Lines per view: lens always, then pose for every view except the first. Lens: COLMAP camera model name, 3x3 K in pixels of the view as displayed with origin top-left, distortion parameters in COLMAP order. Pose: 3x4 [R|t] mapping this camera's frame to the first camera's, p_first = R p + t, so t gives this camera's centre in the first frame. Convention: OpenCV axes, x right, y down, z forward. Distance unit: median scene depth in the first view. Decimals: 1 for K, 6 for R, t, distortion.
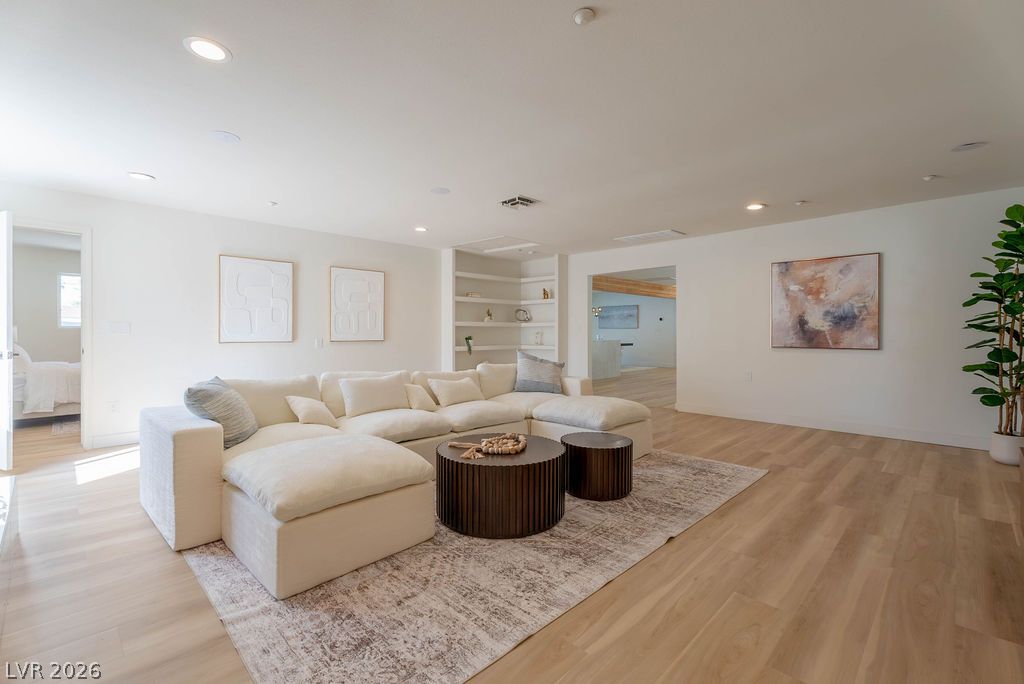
lens RADIAL K [[460.0, 0, 509.8], [0, 460.0, 338.6], [0, 0, 1]] dist [0.002616, -0.001457]
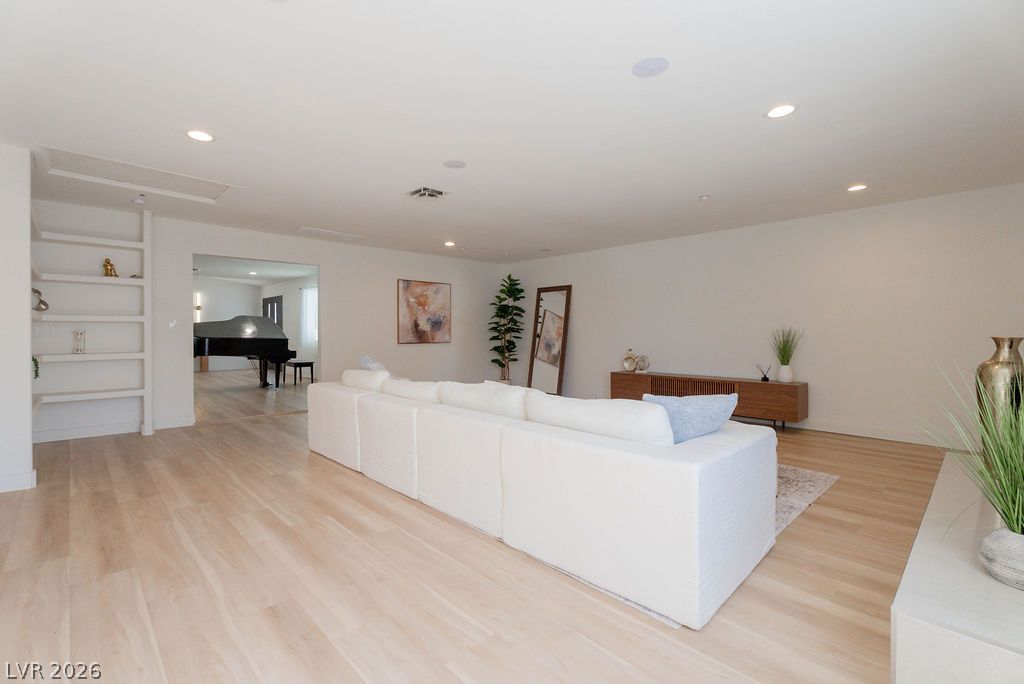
lens RADIAL K [[460.0, 0, 513.7], [0, 460.0, 339.0], [0, 0, 1]] dist [0.002616, -0.001457]
pose [[0.016724, -0.011110, 0.999798, -0.785063], [0.015564, 0.999820, 0.010850, -0.003404], [-0.999739, 0.015379, 0.016894, 0.695751]]
